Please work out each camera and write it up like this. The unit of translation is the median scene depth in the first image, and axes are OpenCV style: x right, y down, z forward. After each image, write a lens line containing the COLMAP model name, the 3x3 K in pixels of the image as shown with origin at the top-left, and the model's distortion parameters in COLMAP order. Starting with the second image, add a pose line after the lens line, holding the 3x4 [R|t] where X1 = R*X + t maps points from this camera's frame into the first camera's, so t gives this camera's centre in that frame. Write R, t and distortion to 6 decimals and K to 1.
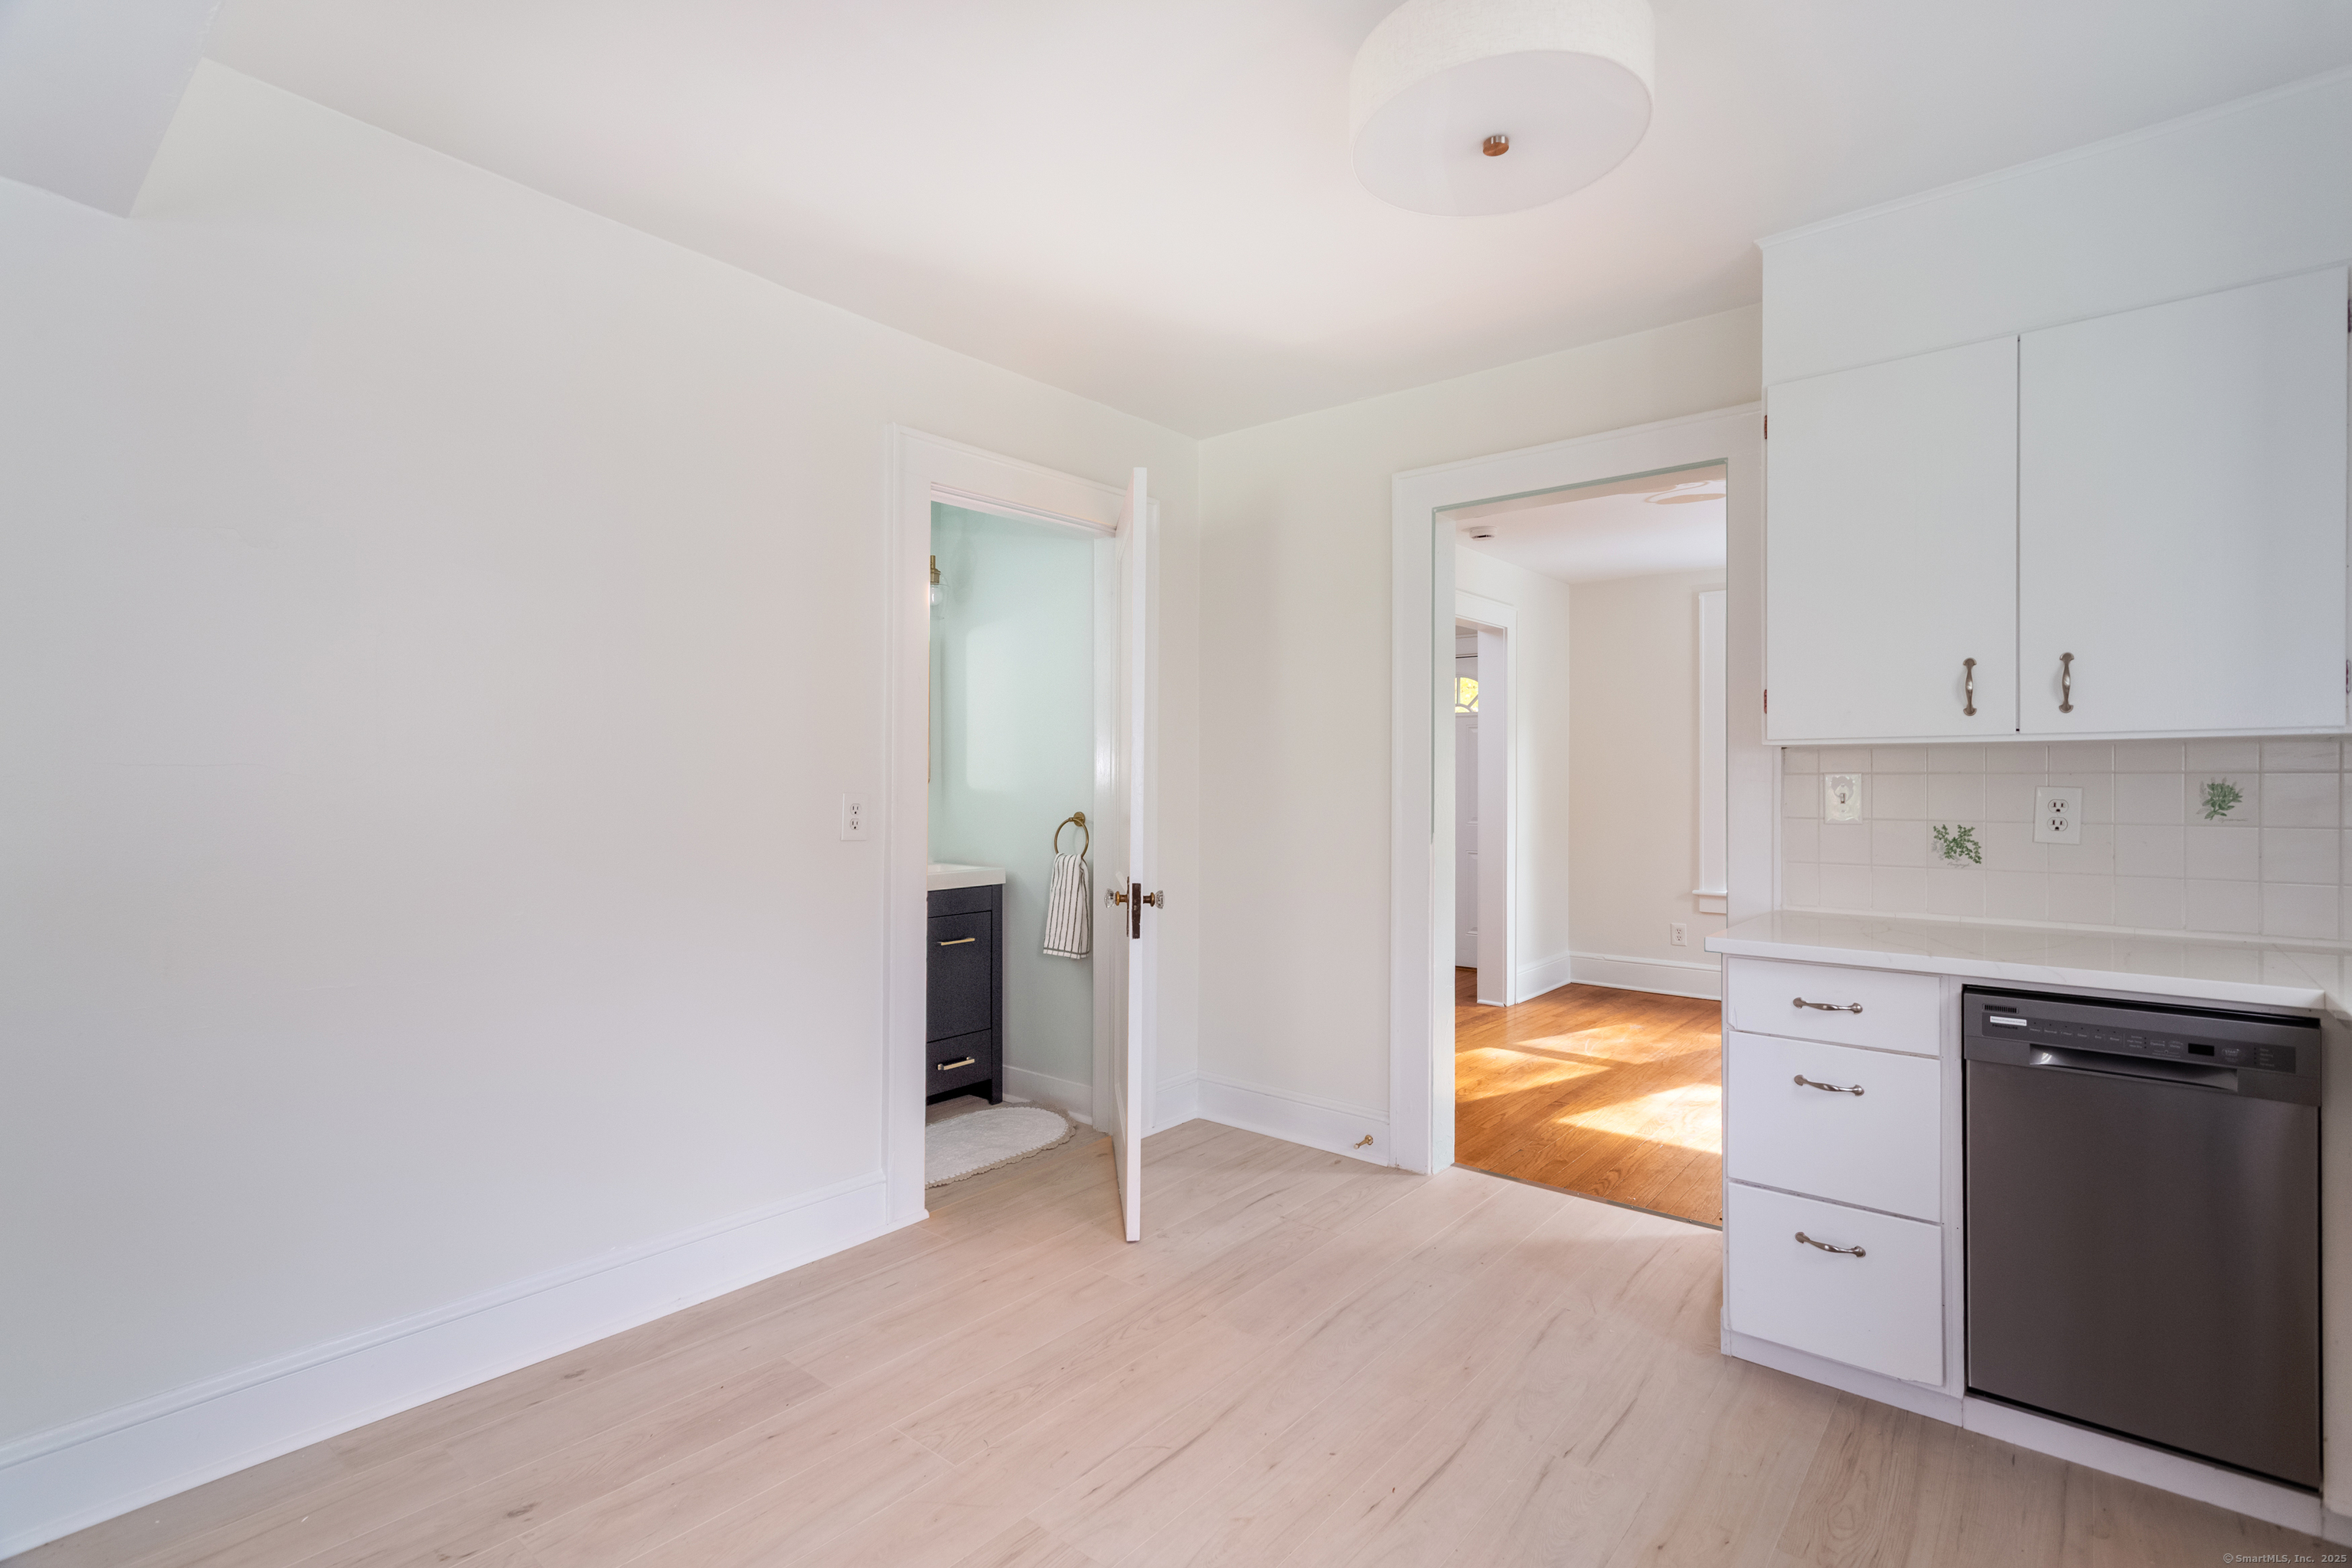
lens RADIAL K [[1107.3, 0, 1169.4], [0, 1107.3, 779.9], [0, 0, 1]] dist [0.000132, 0.003601]
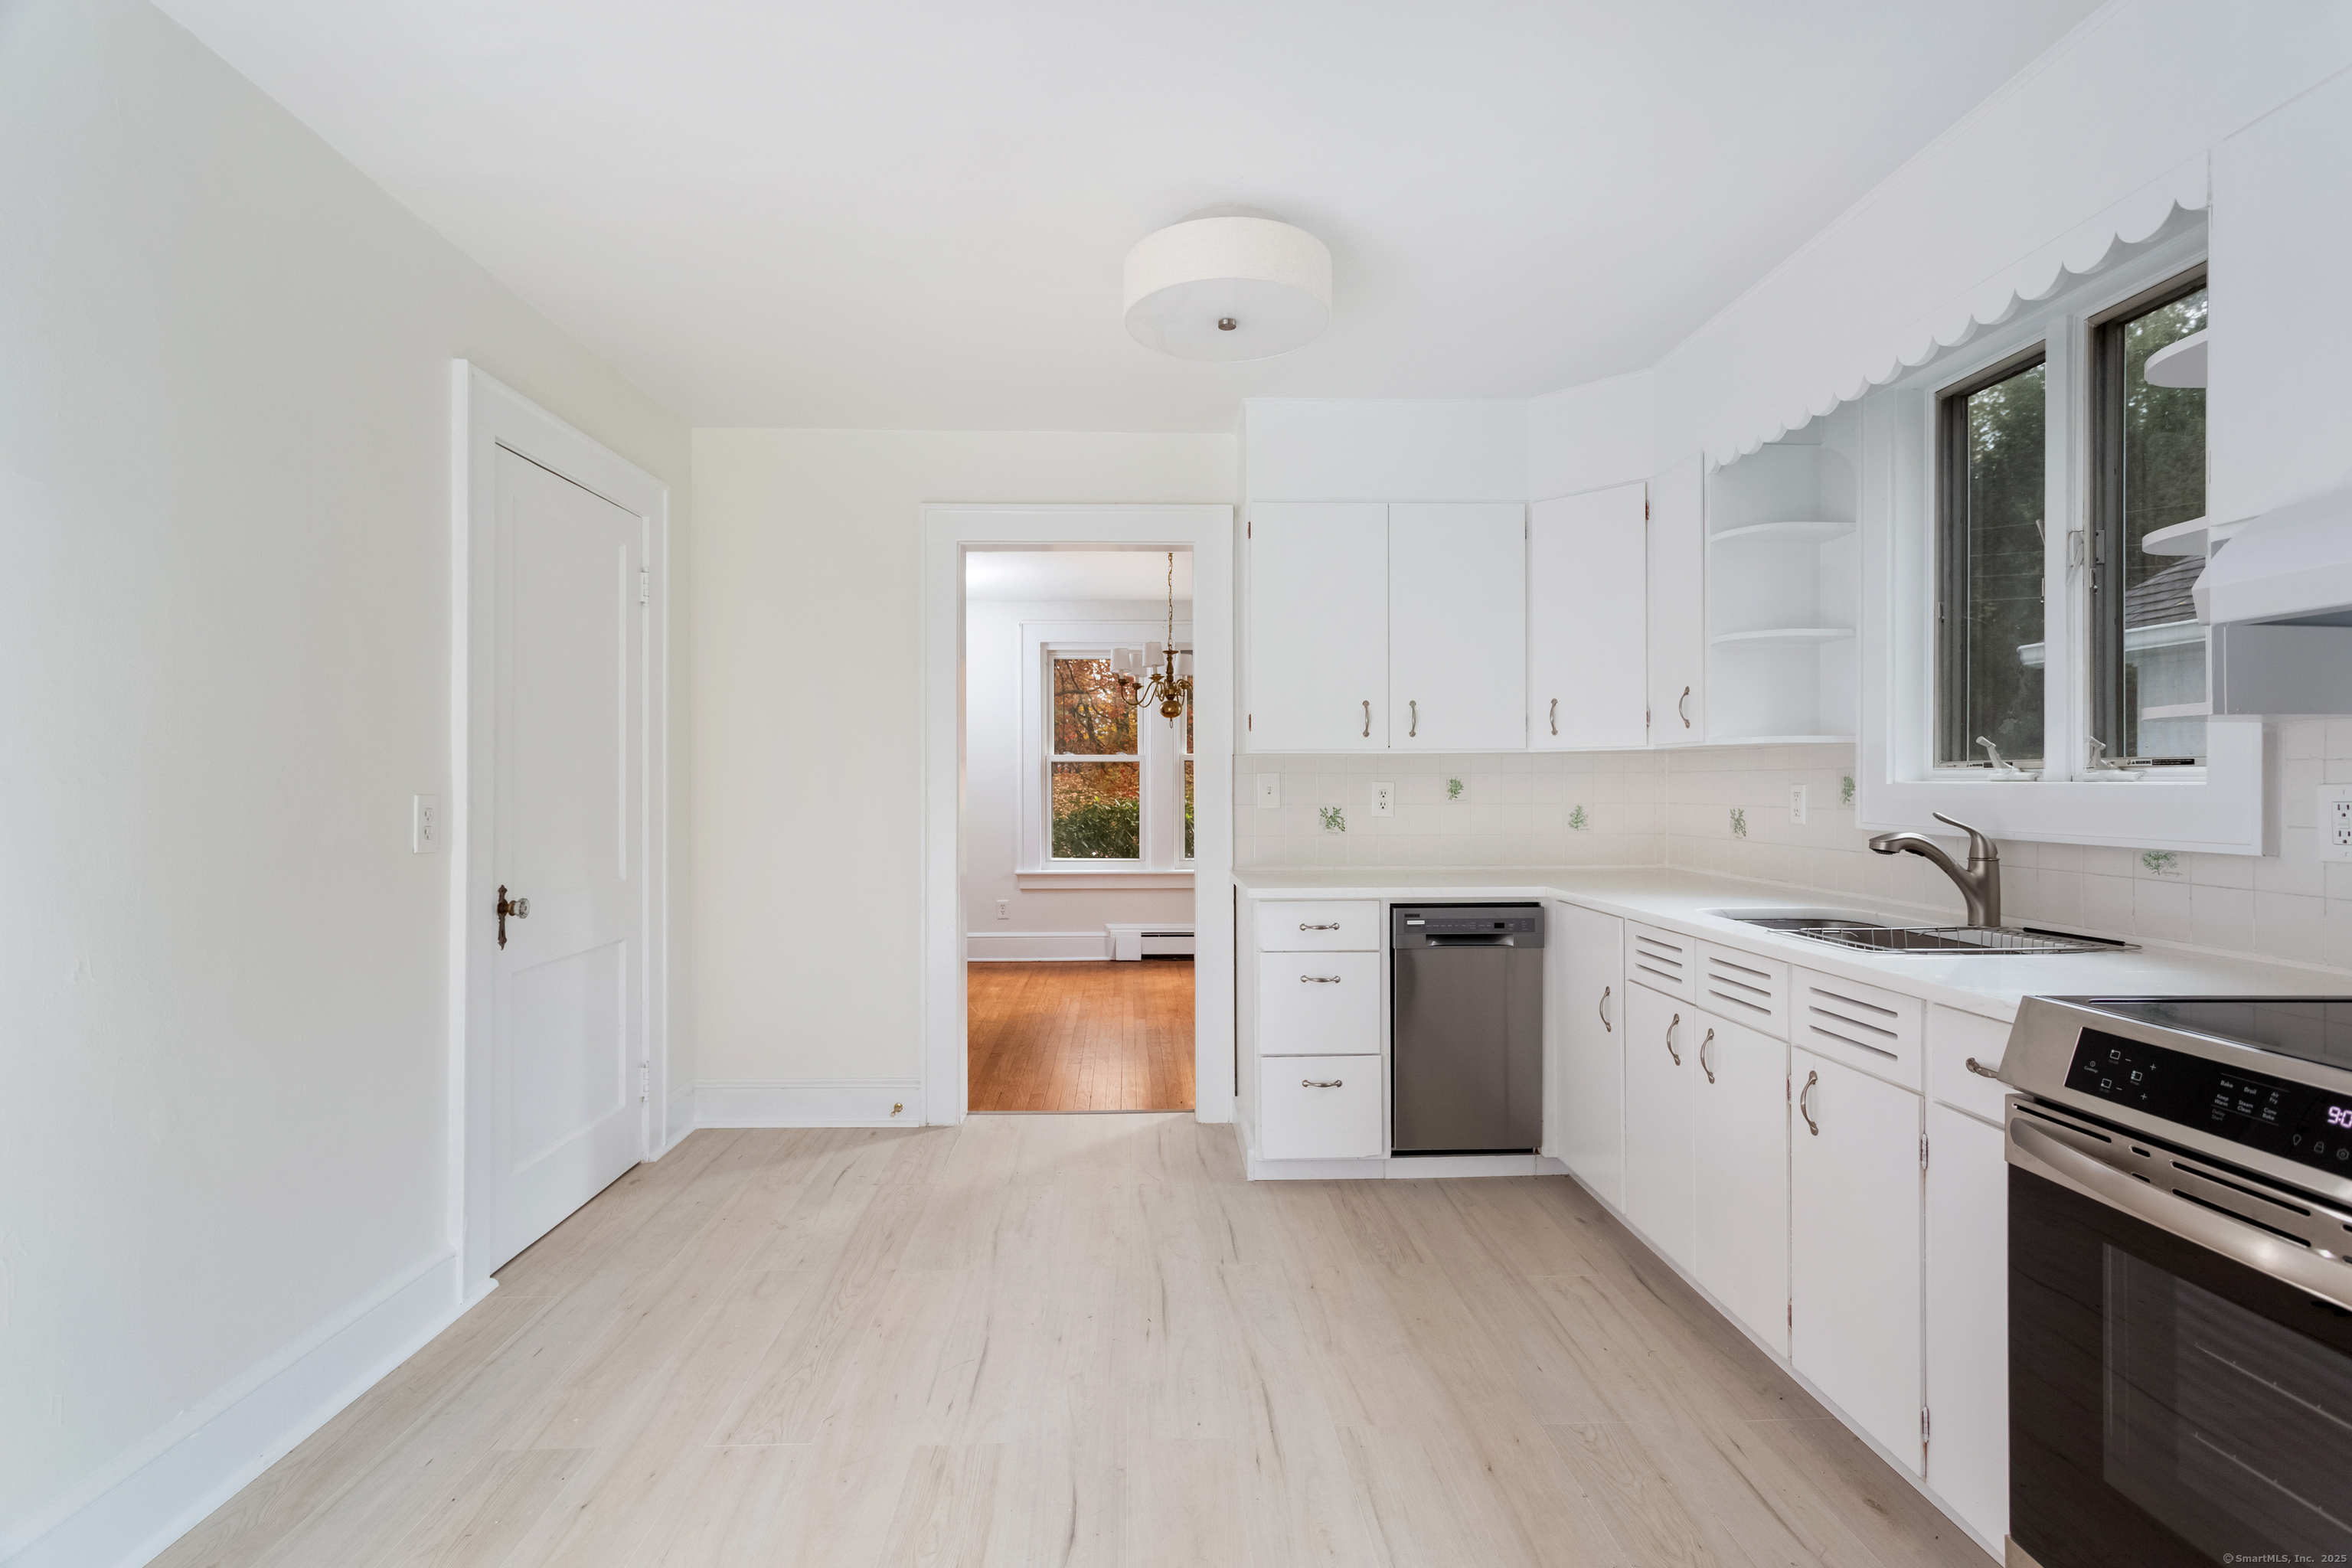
lens RADIAL K [[1107.3, 0, 1171.8], [0, 1107.3, 778.3], [0, 0, 1]] dist [0.000132, 0.003601]
pose [[0.744146, -0.001330, 0.668016, -0.578358], [0.002146, 0.999998, -0.000399, 0.000891], [-0.668014, 0.001731, 0.744147, 0.006292]]
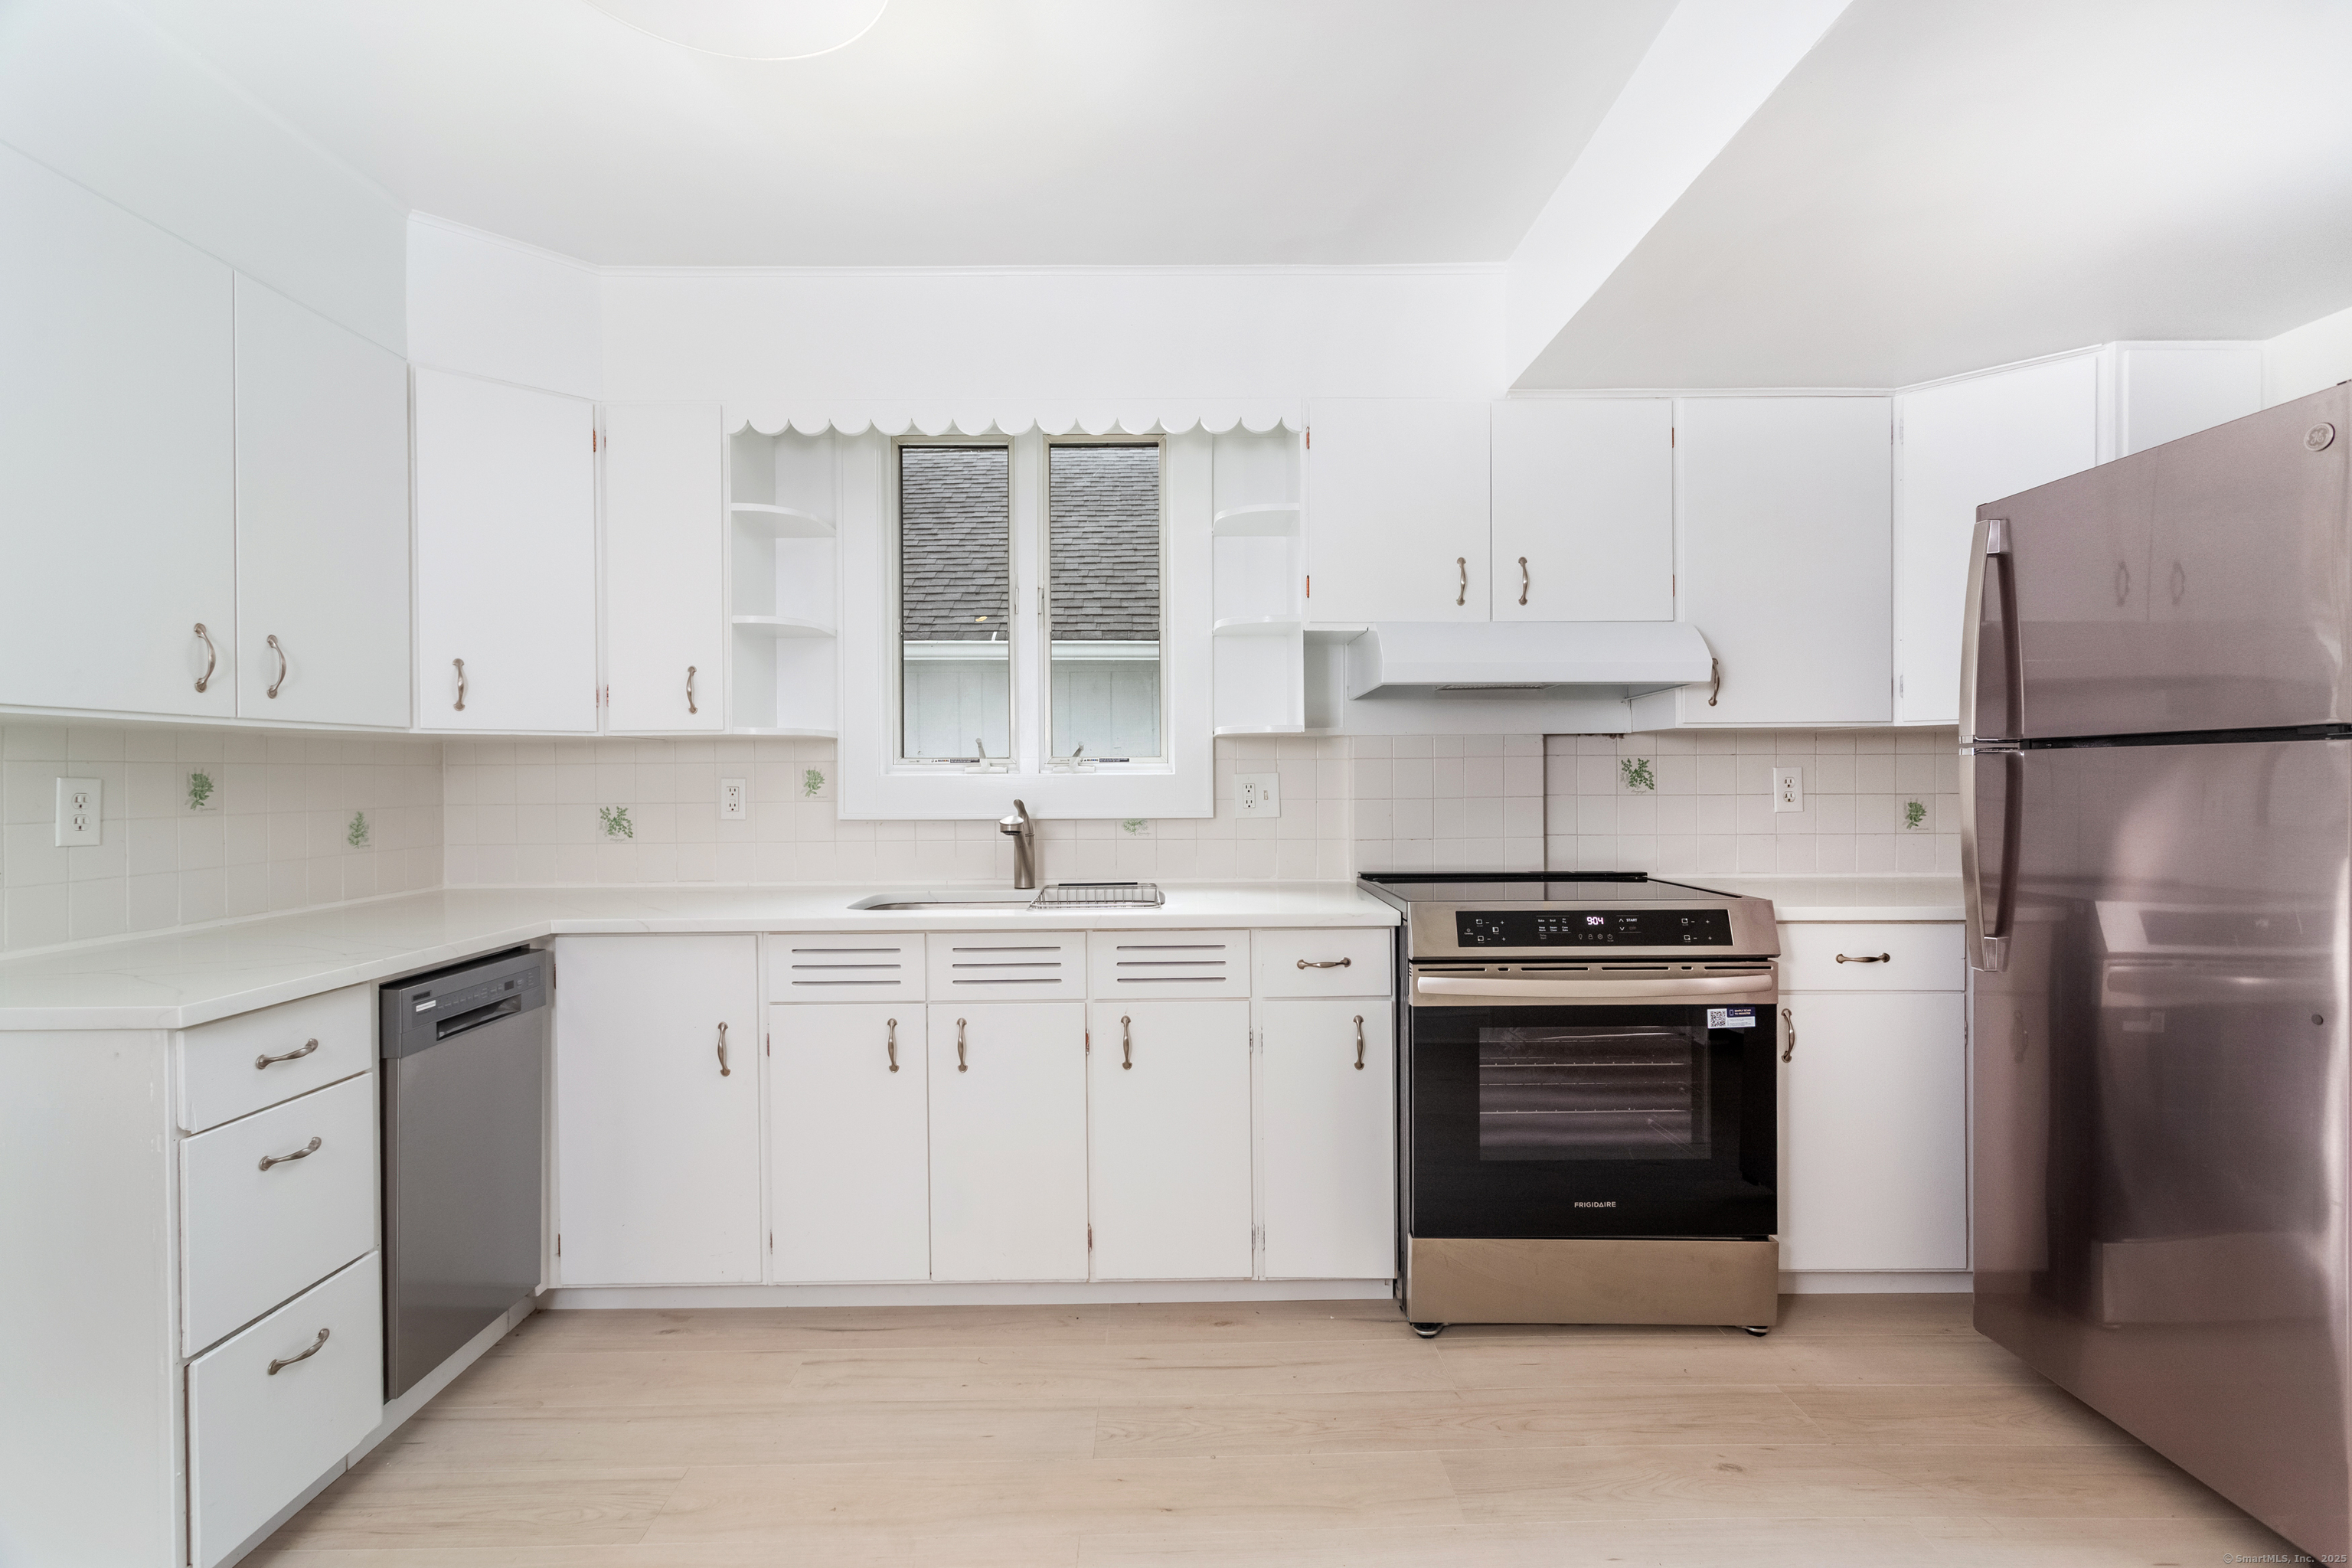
lens RADIAL K [[1107.3, 0, 1166.6], [0, 1107.3, 779.8], [0, 0, 1]] dist [0.000132, 0.003601]
pose [[-0.649170, -0.001088, 0.760643, -0.418269], [0.002911, 0.999988, 0.003915, 0.008359], [-0.760638, 0.004756, -0.649159, 1.053537]]
